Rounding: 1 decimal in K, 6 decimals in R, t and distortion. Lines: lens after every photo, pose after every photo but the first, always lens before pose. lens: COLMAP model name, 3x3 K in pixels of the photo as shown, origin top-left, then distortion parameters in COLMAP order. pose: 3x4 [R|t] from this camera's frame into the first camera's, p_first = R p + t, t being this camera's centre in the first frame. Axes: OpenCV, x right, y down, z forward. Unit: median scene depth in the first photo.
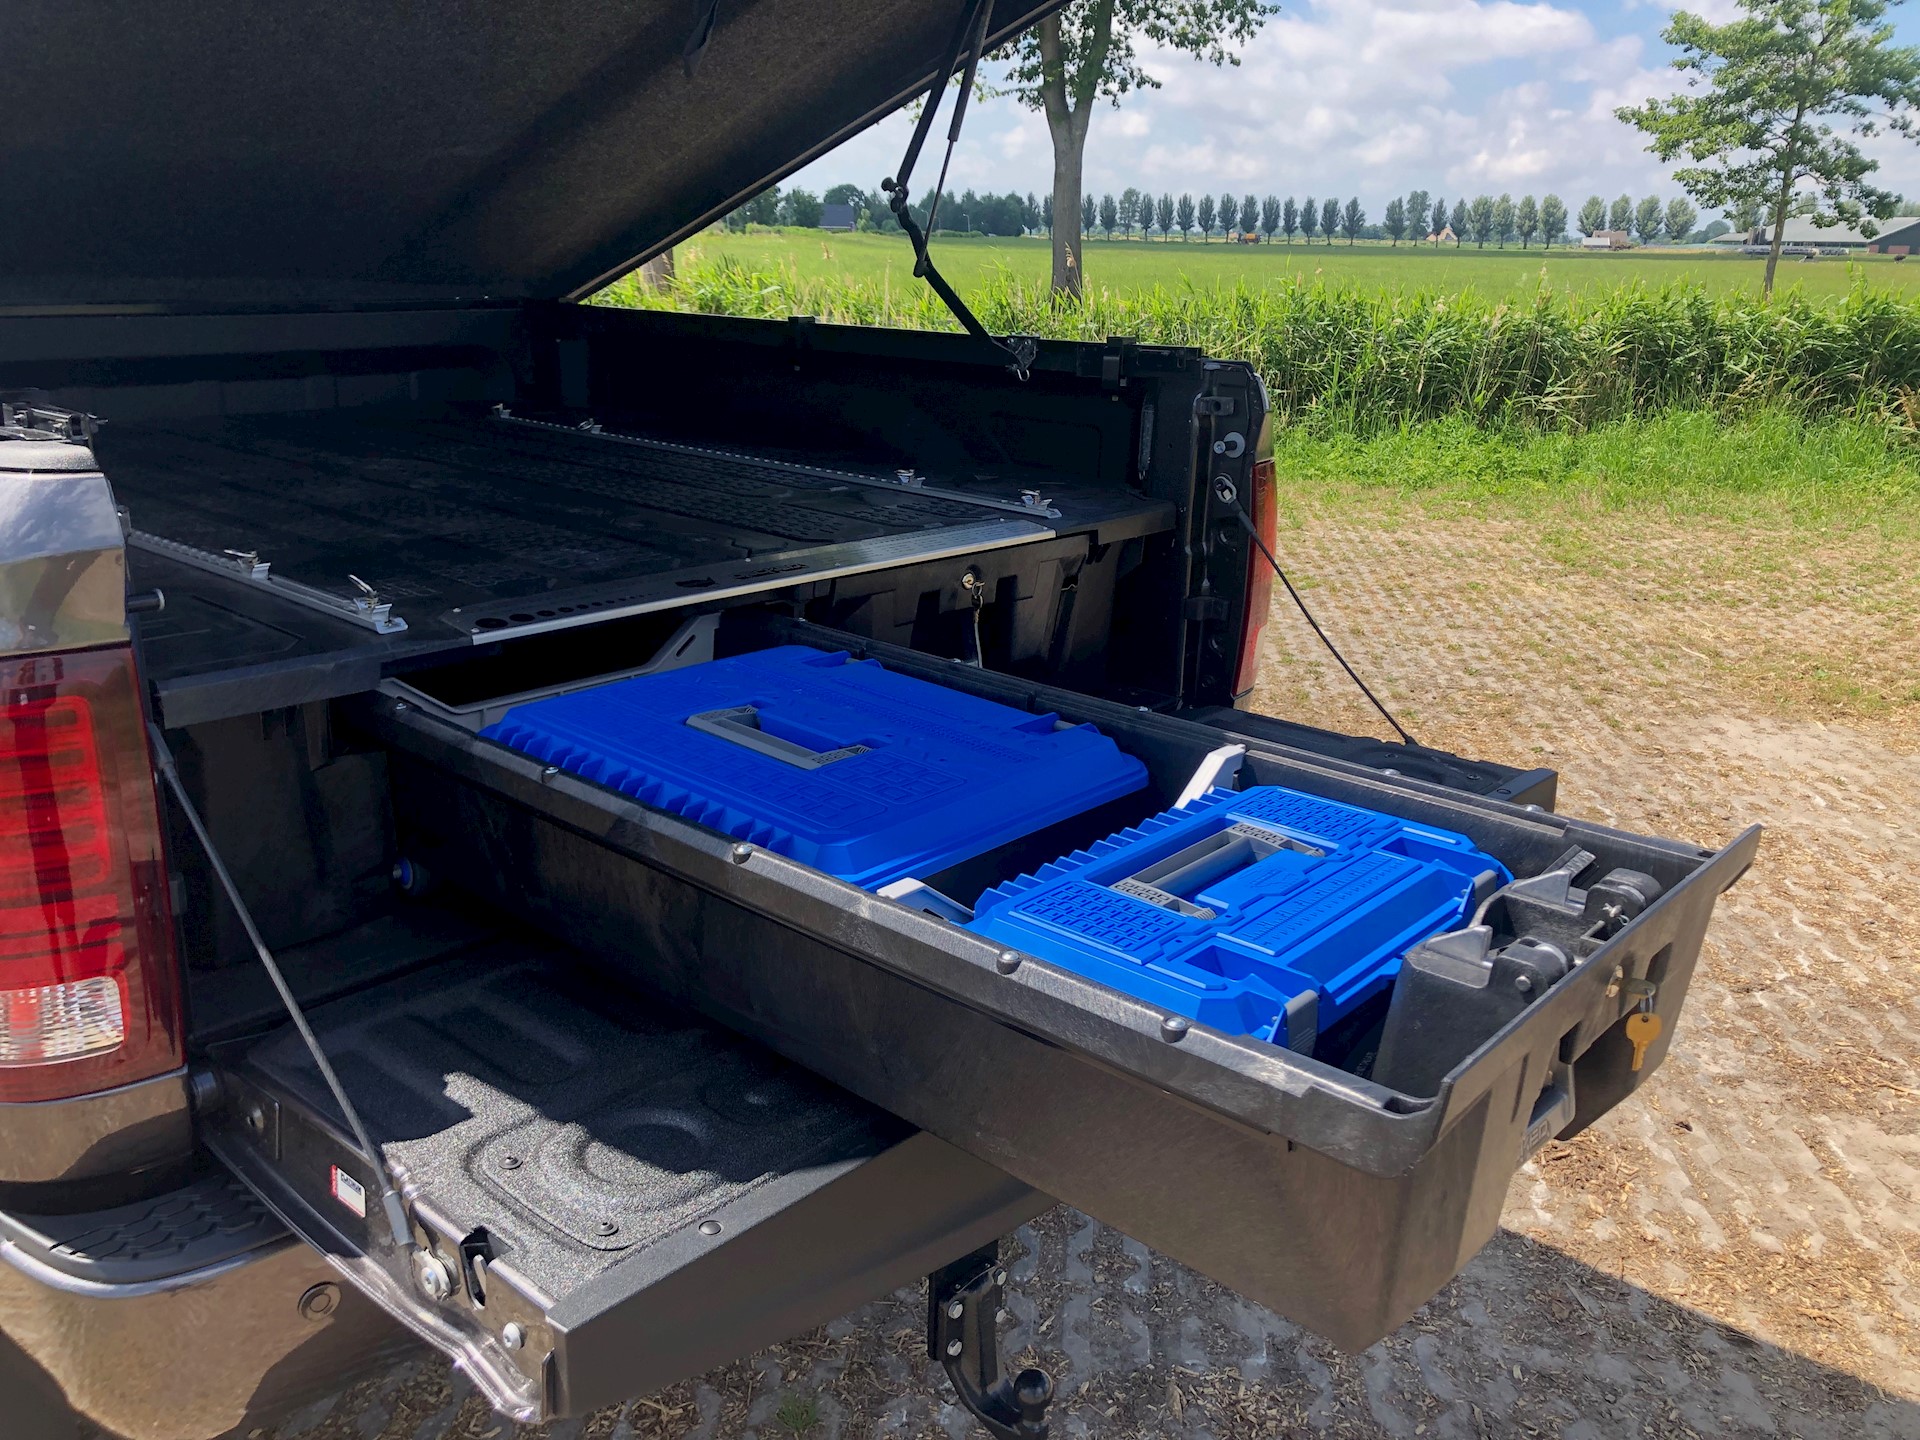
lens RADIAL K [[1547.7, 0, 958.6], [0, 1547.7, 691.2], [0, 0, 1]] dist [-0.032954, 0.011355]
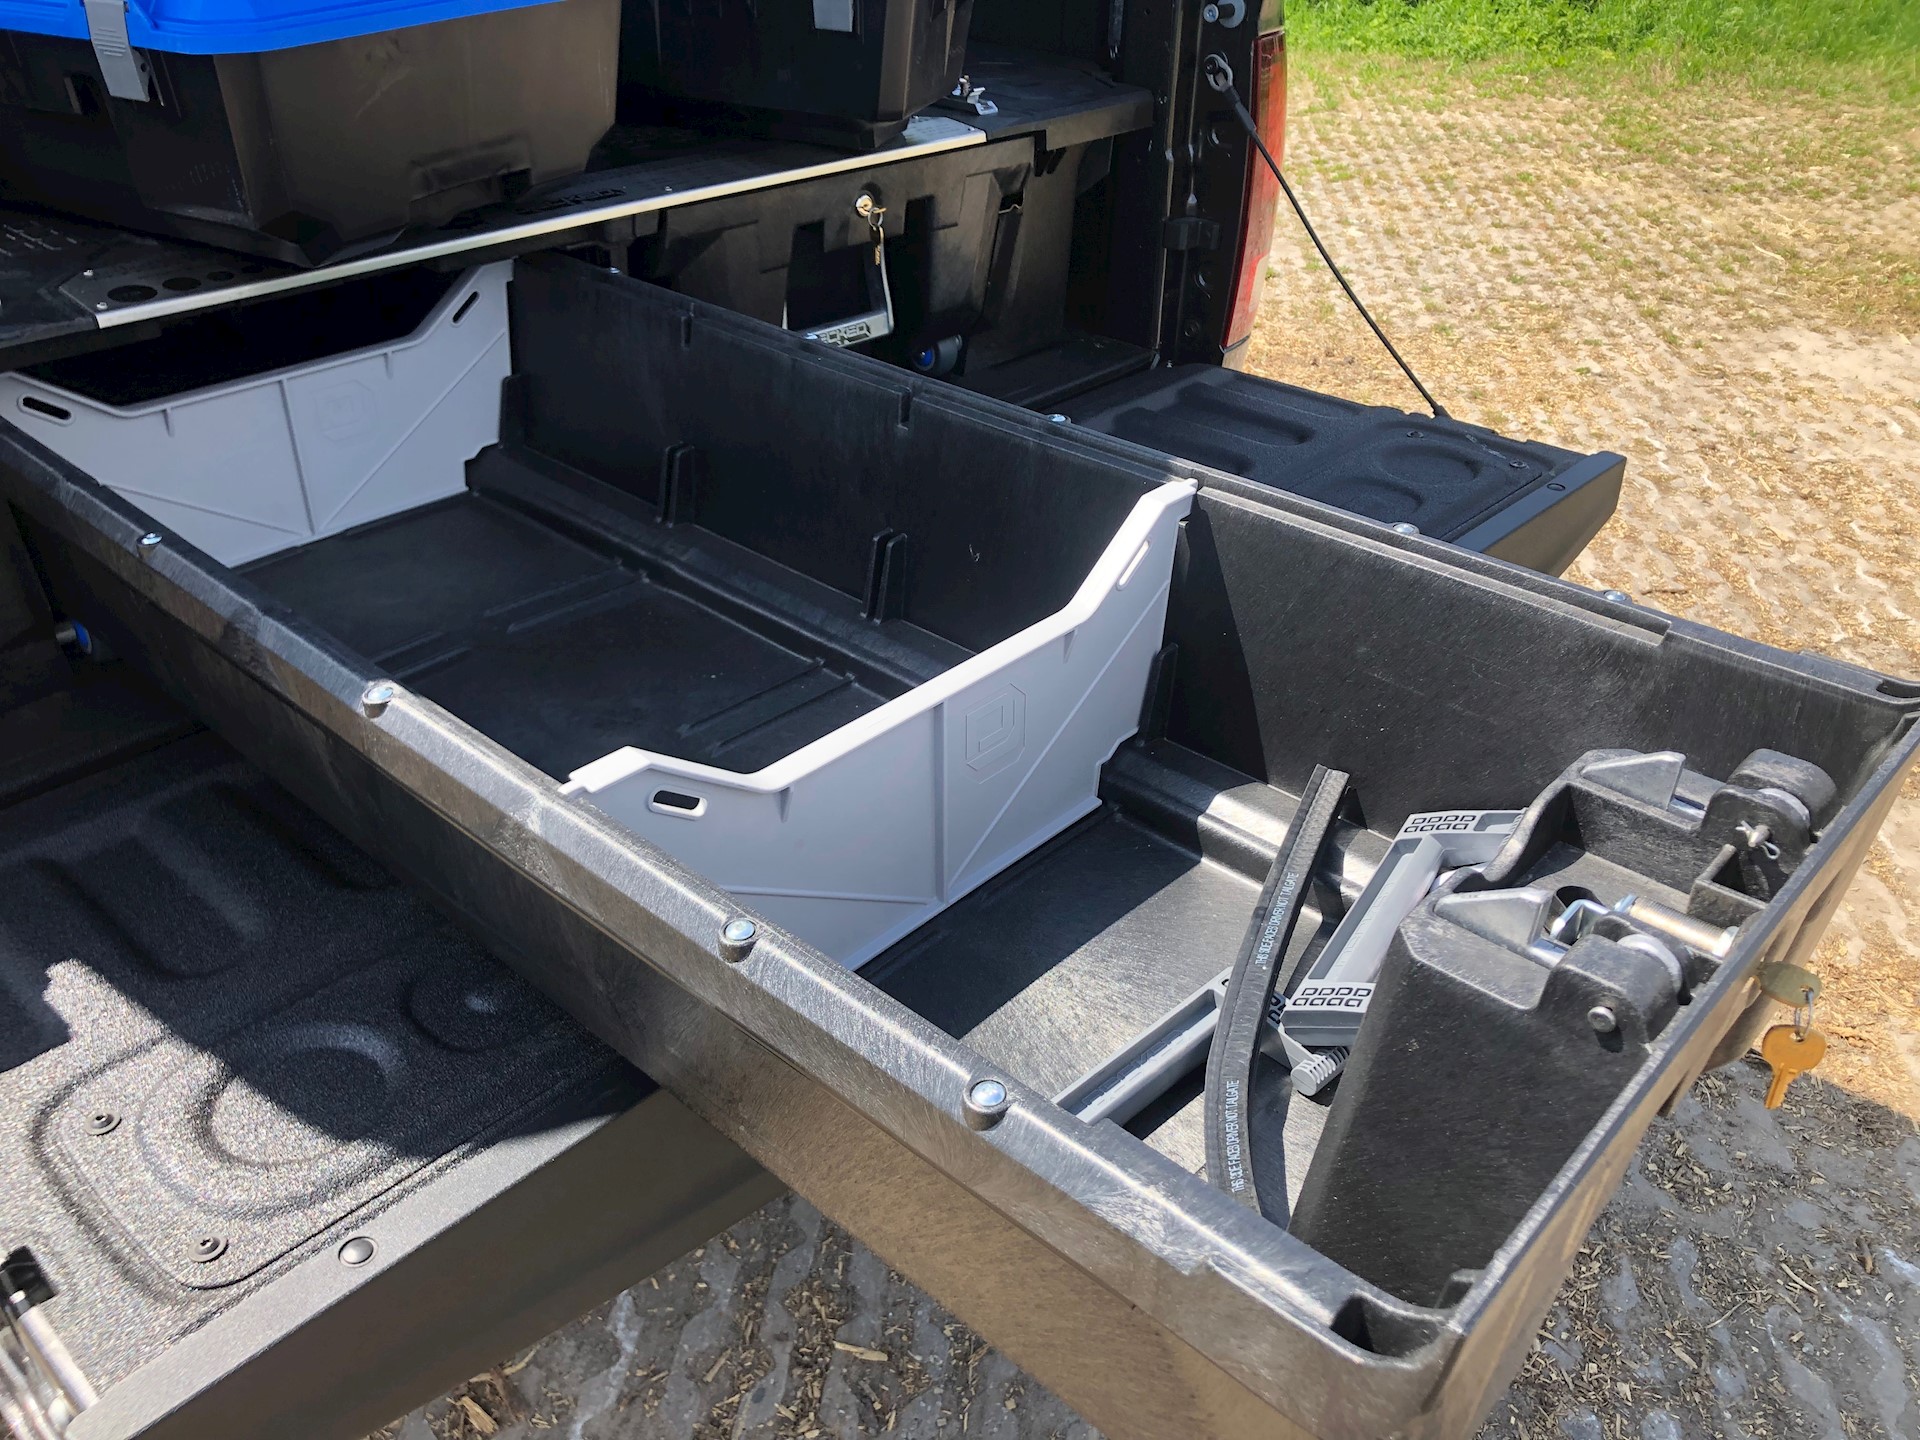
lens RADIAL K [[1569.8, 0, 949.8], [0, 1569.8, 693.9], [0, 0, 1]] dist [-0.034322, 0.050977]
pose [[0.999888, -0.003037, -0.014649, 0.020124], [0.006607, 0.968162, 0.250238, -0.010983], [0.013423, -0.250307, 0.968074, 0.070233]]
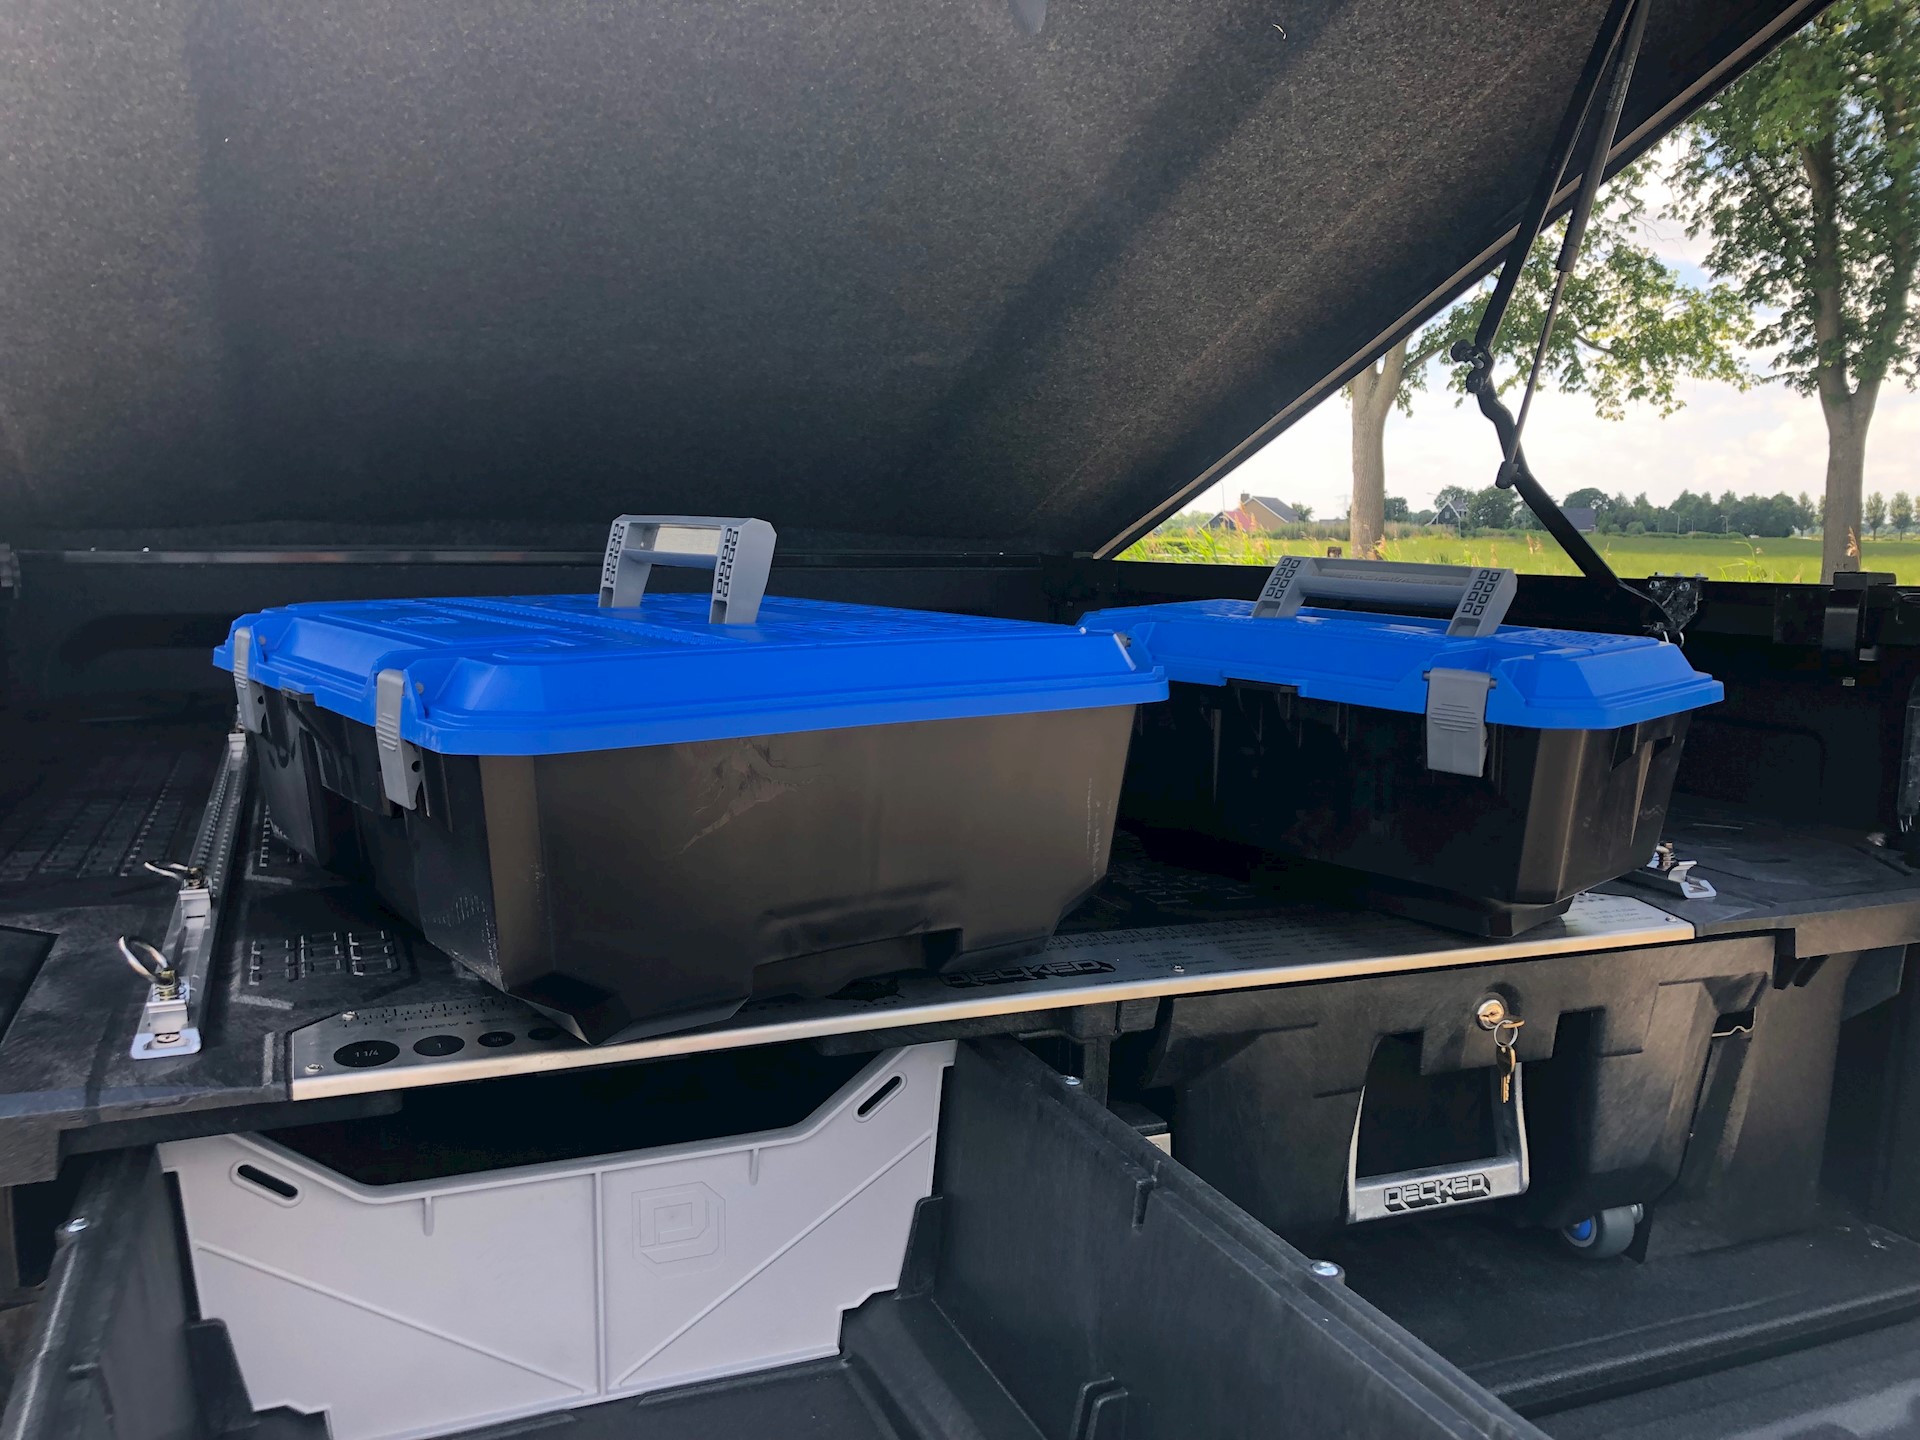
lens RADIAL K [[1554.2, 0, 942.4], [0, 1554.2, 738.9], [0, 0, 1]] dist [-0.006945, -0.005474]
pose [[0.897522, 0.042667, -0.438900, 0.022455], [-0.112086, 0.984692, -0.133483, -0.024891], [0.426486, 0.168999, 0.888566, 0.155720]]
